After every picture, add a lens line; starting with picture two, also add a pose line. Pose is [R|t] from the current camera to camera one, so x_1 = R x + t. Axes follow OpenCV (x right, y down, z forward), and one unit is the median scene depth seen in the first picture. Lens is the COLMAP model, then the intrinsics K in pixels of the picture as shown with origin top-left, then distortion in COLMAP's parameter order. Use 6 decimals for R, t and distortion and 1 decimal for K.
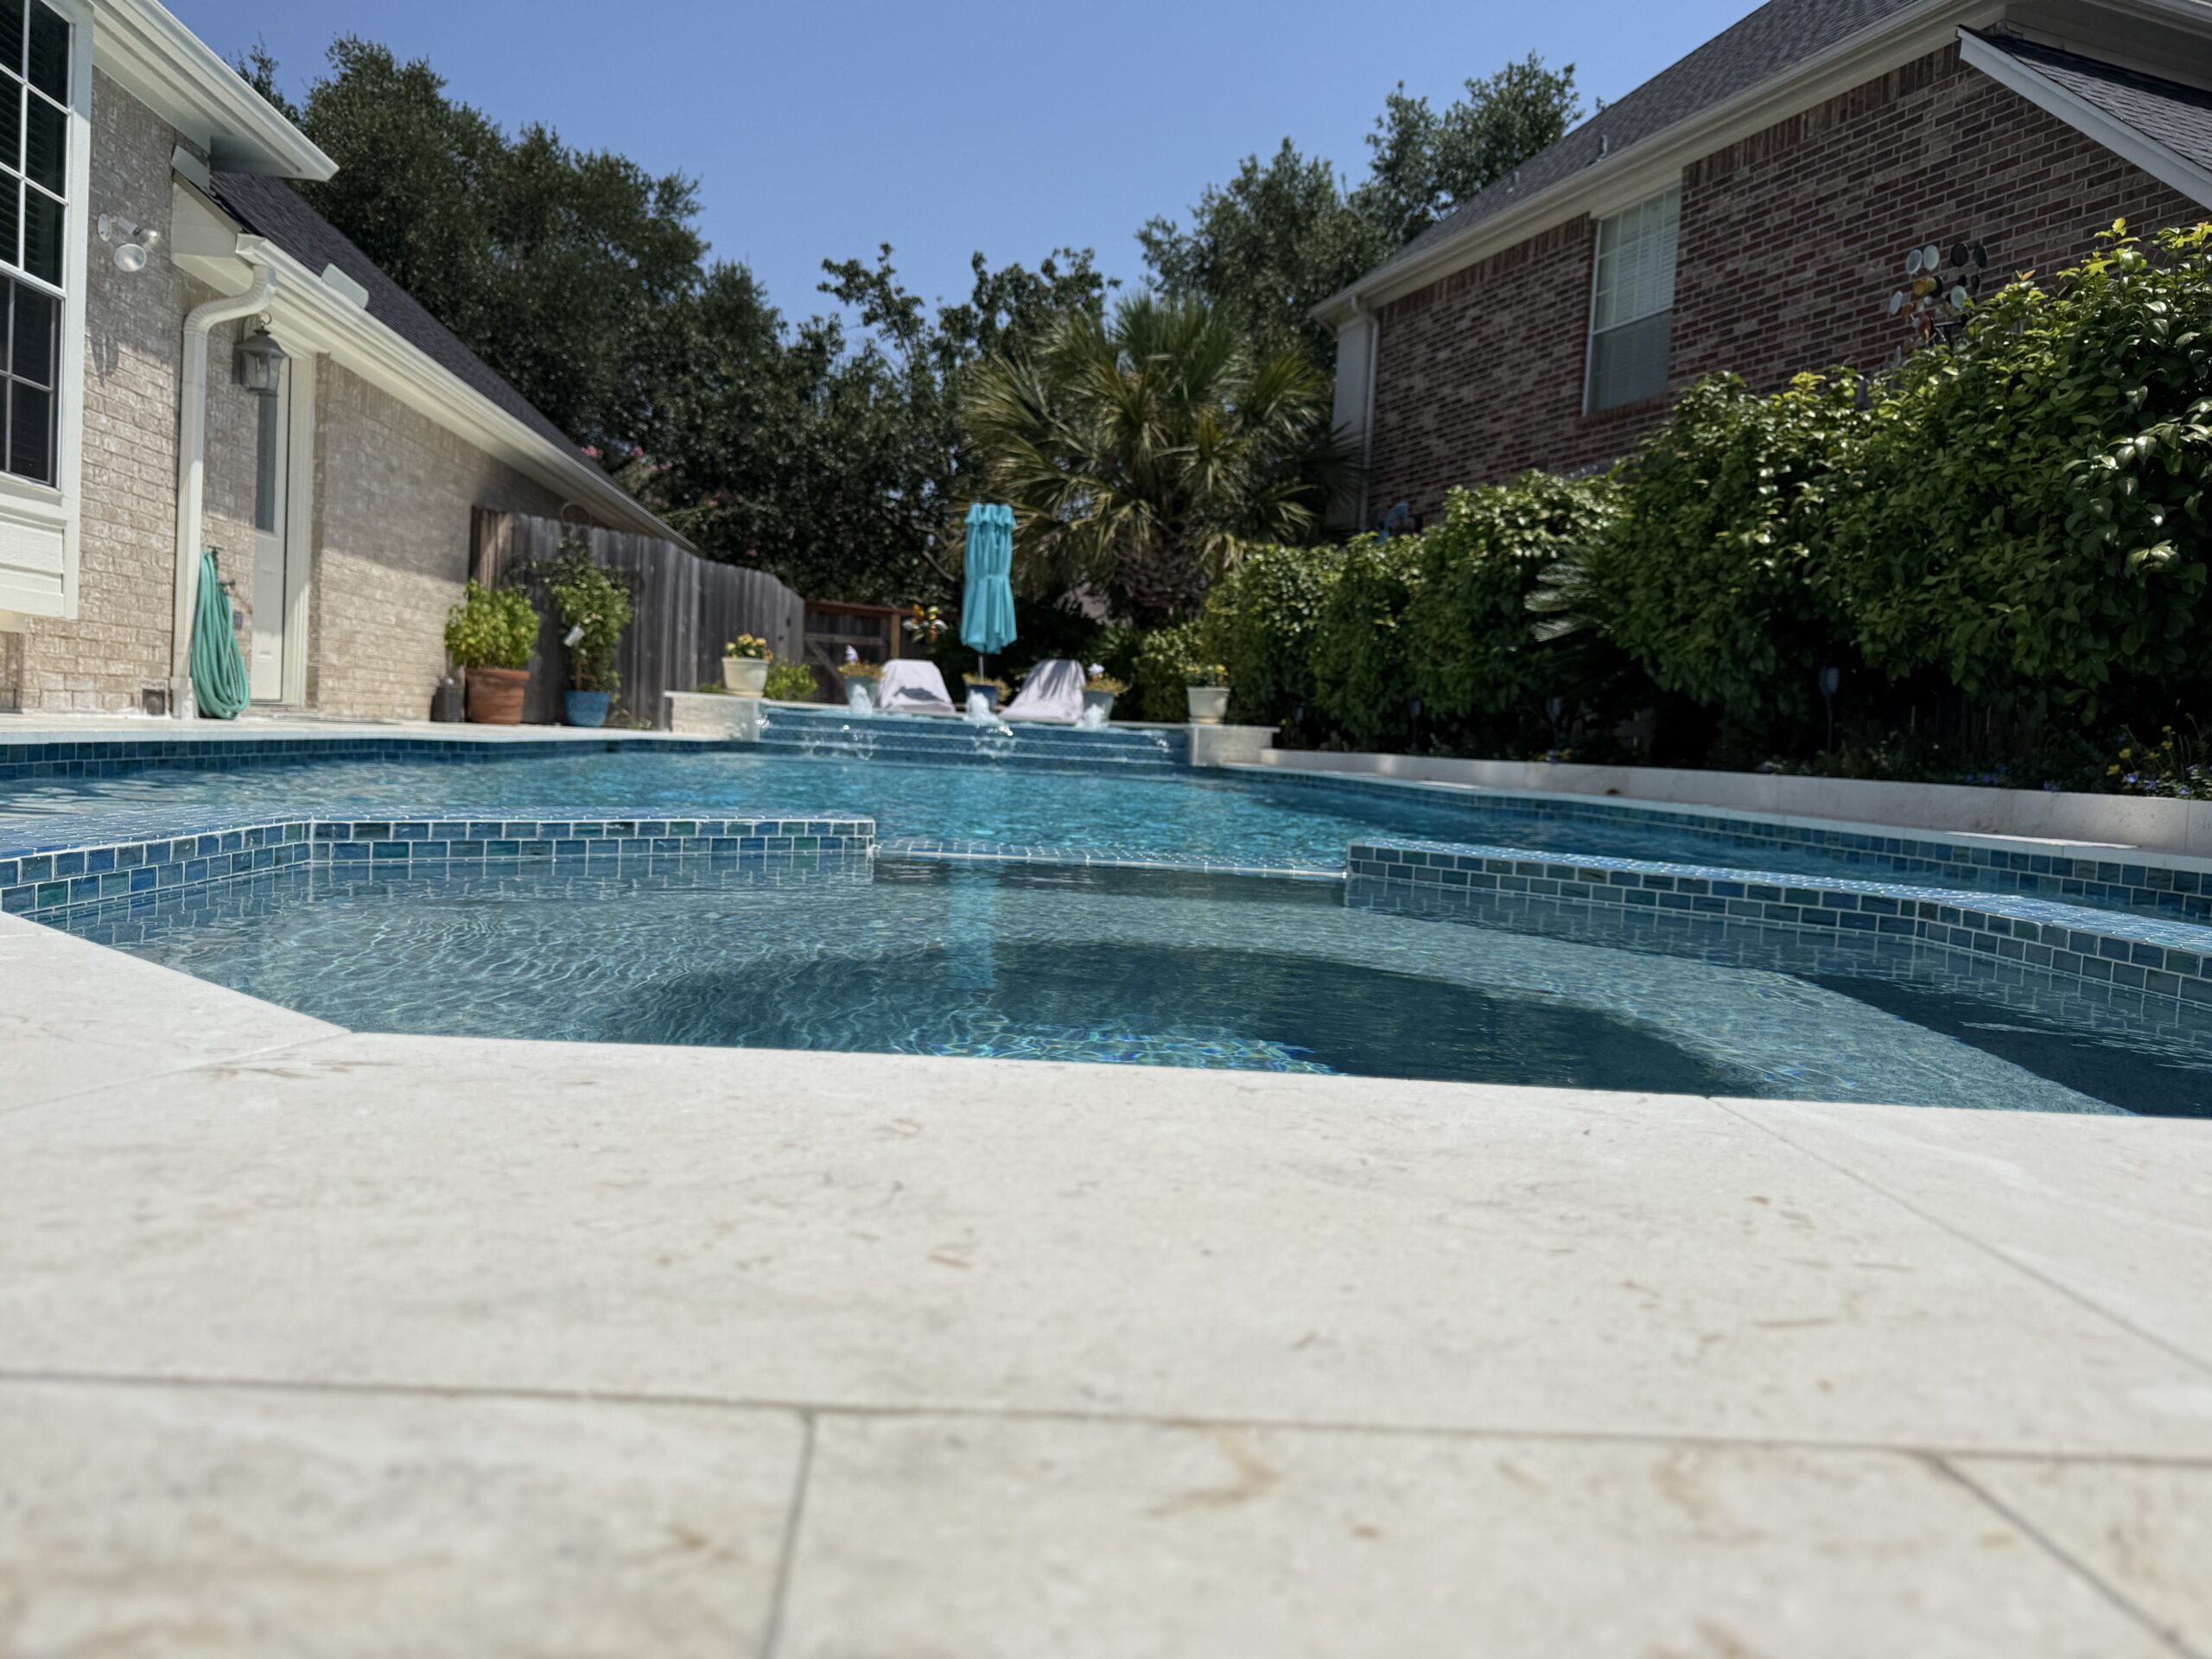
lens RADIAL K [[1595.8, 0, 1106.0], [0, 1595.8, 829.5], [0, 0, 1]] dist [0.003538, -0.008650]
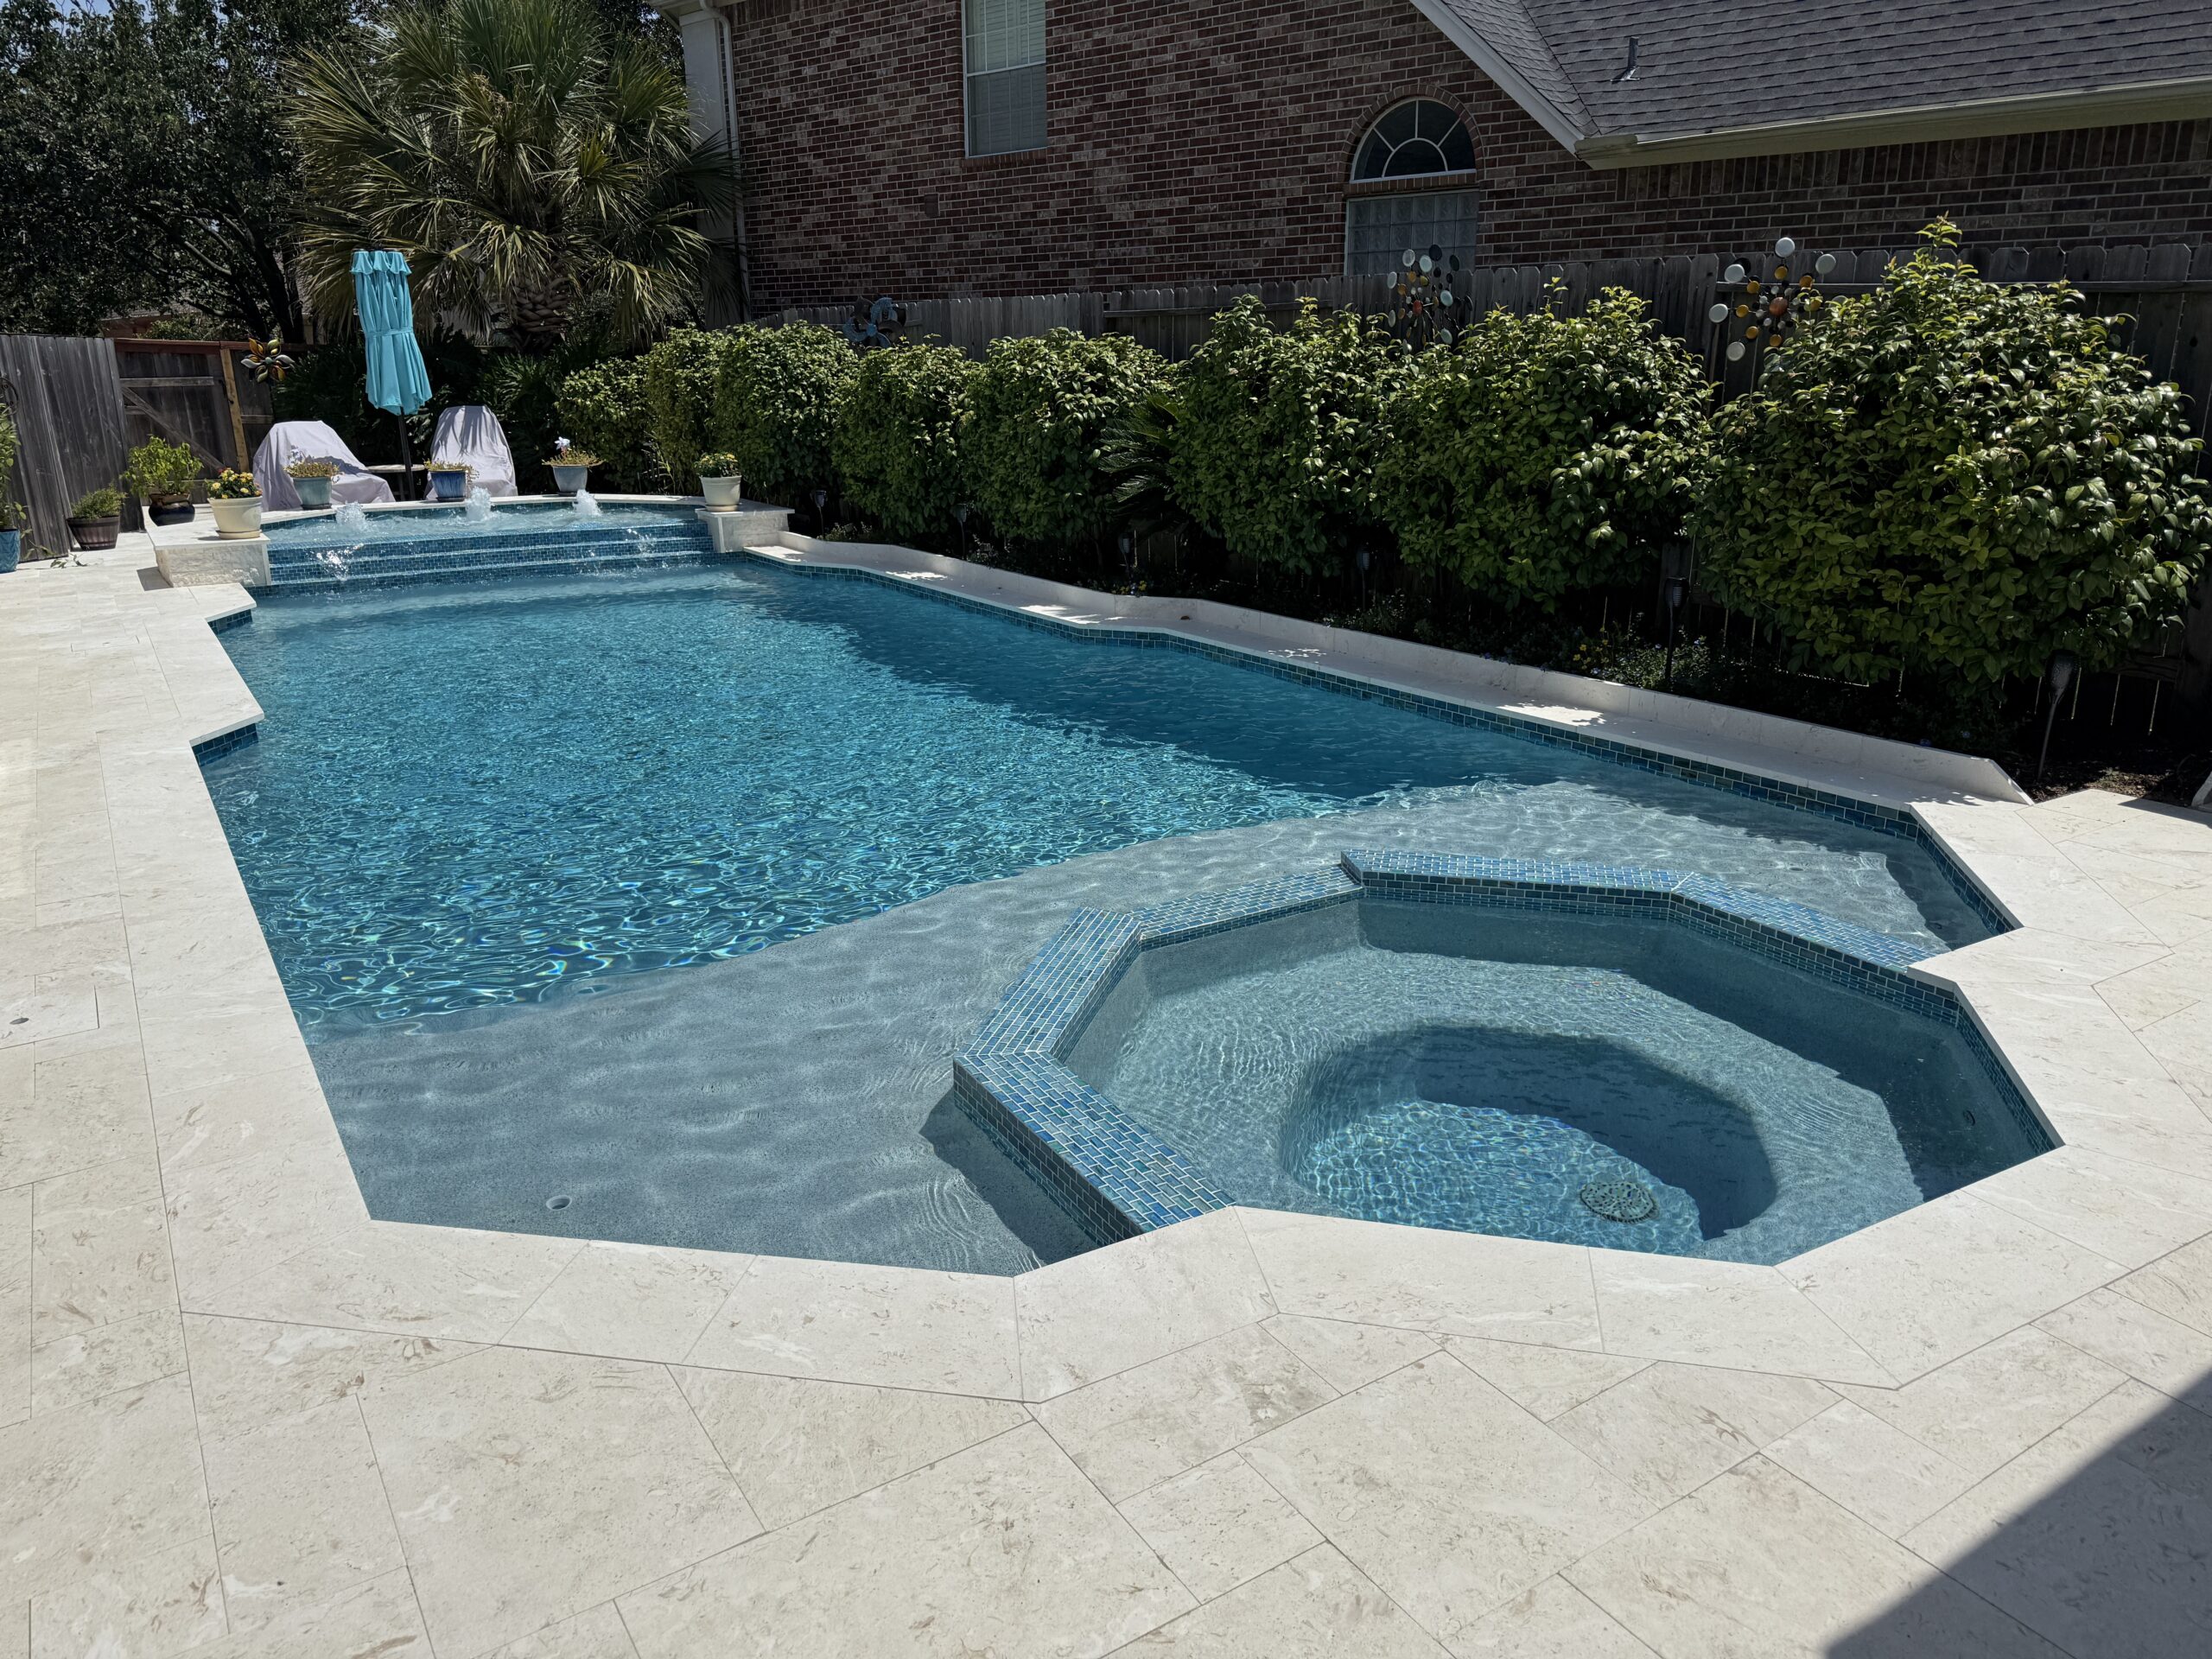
lens RADIAL K [[1554.2, 0, 1111.1], [0, 1554.2, 820.7], [0, 0, 1]] dist [0.048591, -0.076280]
pose [[0.887438, -0.189405, 0.420214, -0.161744], [0.079273, 0.960804, 0.265653, -0.106789], [-0.454059, -0.202439, 0.867669, -0.072787]]
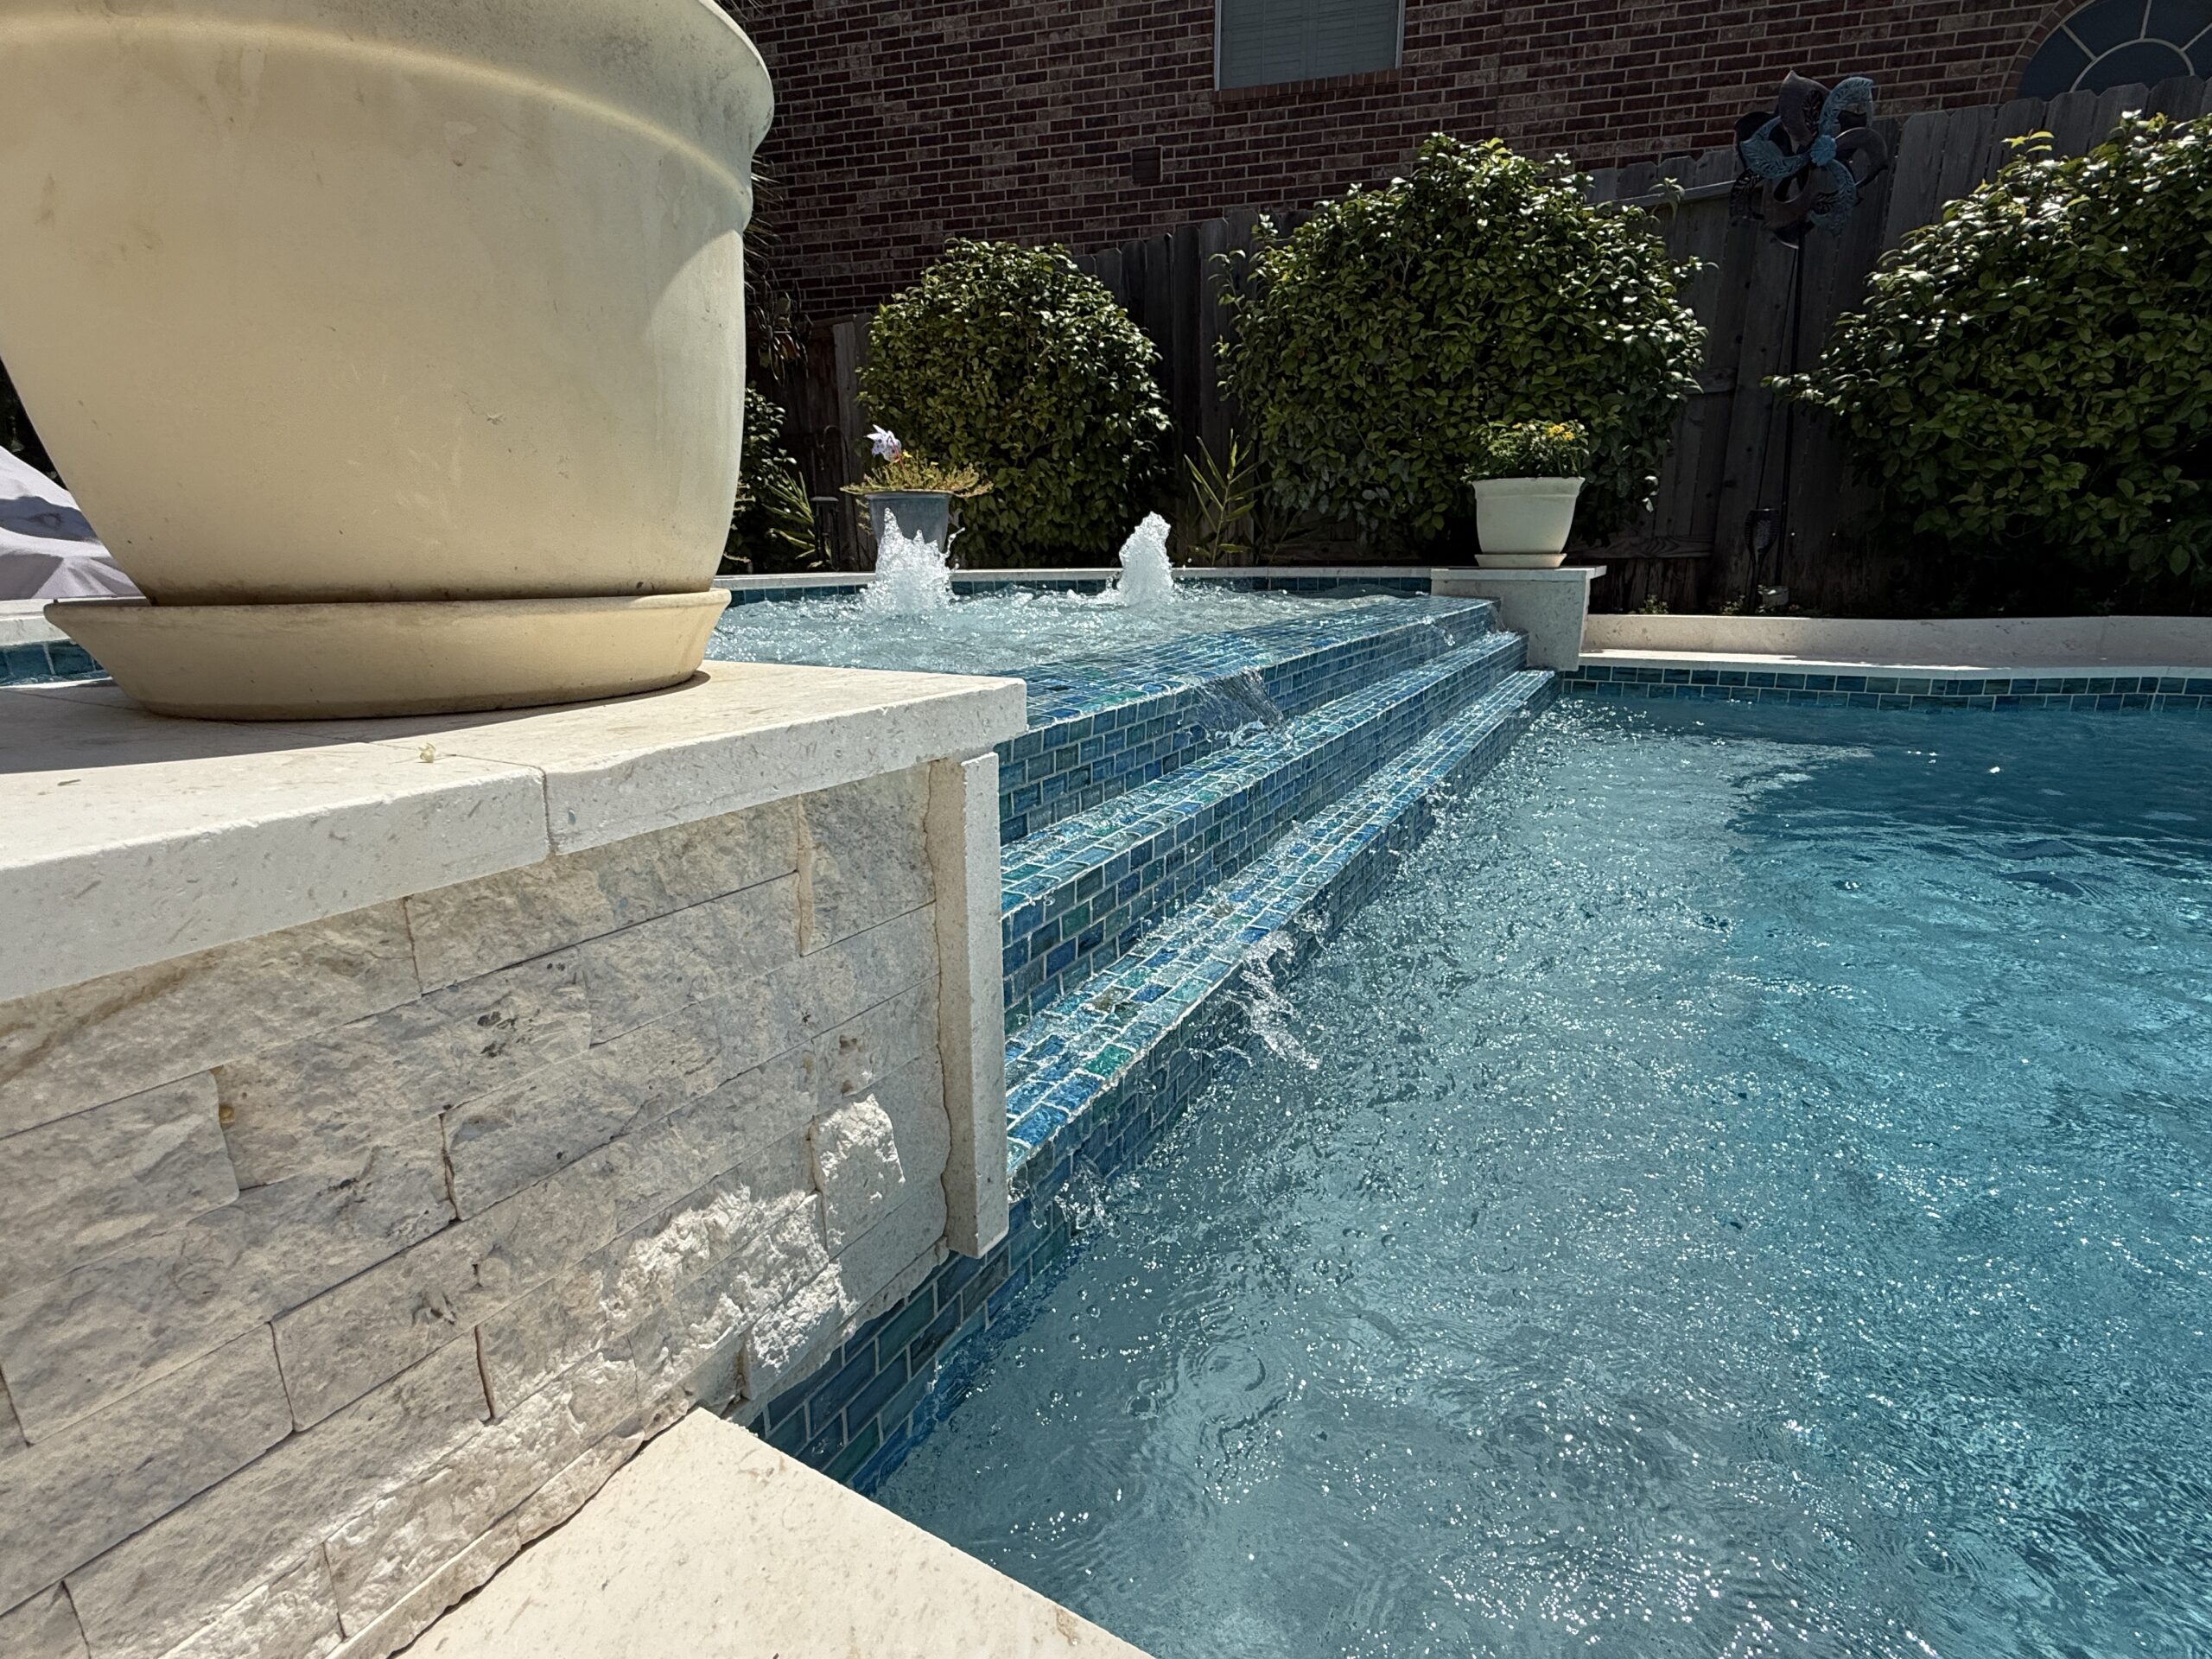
lens RADIAL K [[1062.5, 0, 1106.0], [0, 1062.5, 829.5], [0, 0, 1]] dist [0.000617, -0.000452]
pose [[0.577950, -0.260784, 0.773282, -0.207031], [0.084231, 0.961568, 0.261327, -0.071751], [-0.811714, -0.085899, 0.577704, 0.792206]]
